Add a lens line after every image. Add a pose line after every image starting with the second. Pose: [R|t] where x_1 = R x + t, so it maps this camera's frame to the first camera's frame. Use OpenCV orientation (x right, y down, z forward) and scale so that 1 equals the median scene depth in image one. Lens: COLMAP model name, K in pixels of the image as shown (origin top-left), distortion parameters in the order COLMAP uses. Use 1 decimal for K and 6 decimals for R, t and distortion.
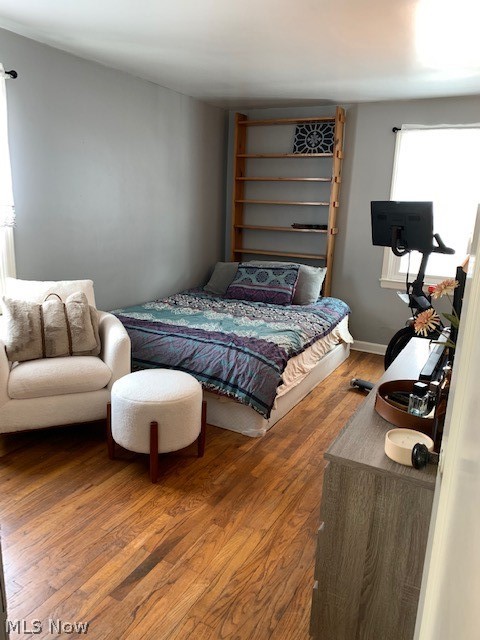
lens RADIAL K [[485.4, 0, 242.4], [0, 485.4, 317.9], [0, 0, 1]] dist [0.062345, -0.095468]
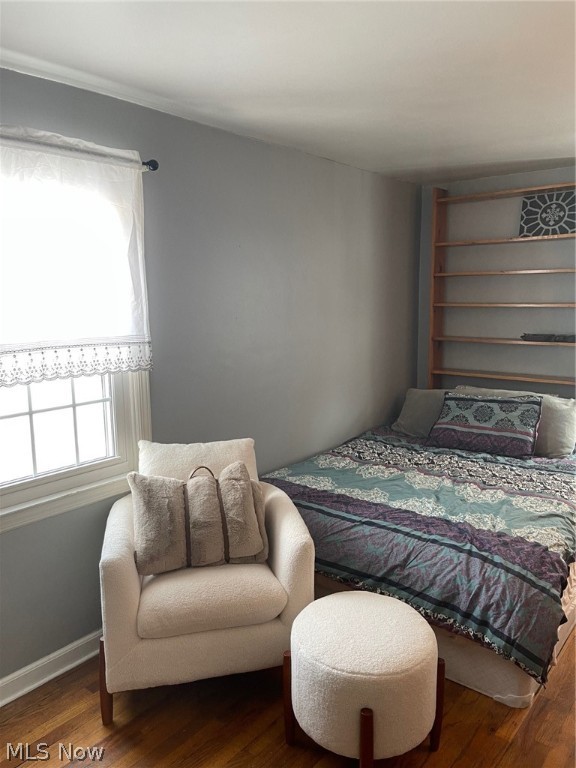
lens RADIAL K [[587.4, 0, 291.1], [0, 587.4, 371.5], [0, 0, 1]] dist [0.042876, -0.006508]
pose [[0.981297, -0.025580, -0.190795, -0.094617], [0.006932, 0.995185, -0.097773, -0.094715], [0.192377, 0.094622, 0.976749, 0.186937]]
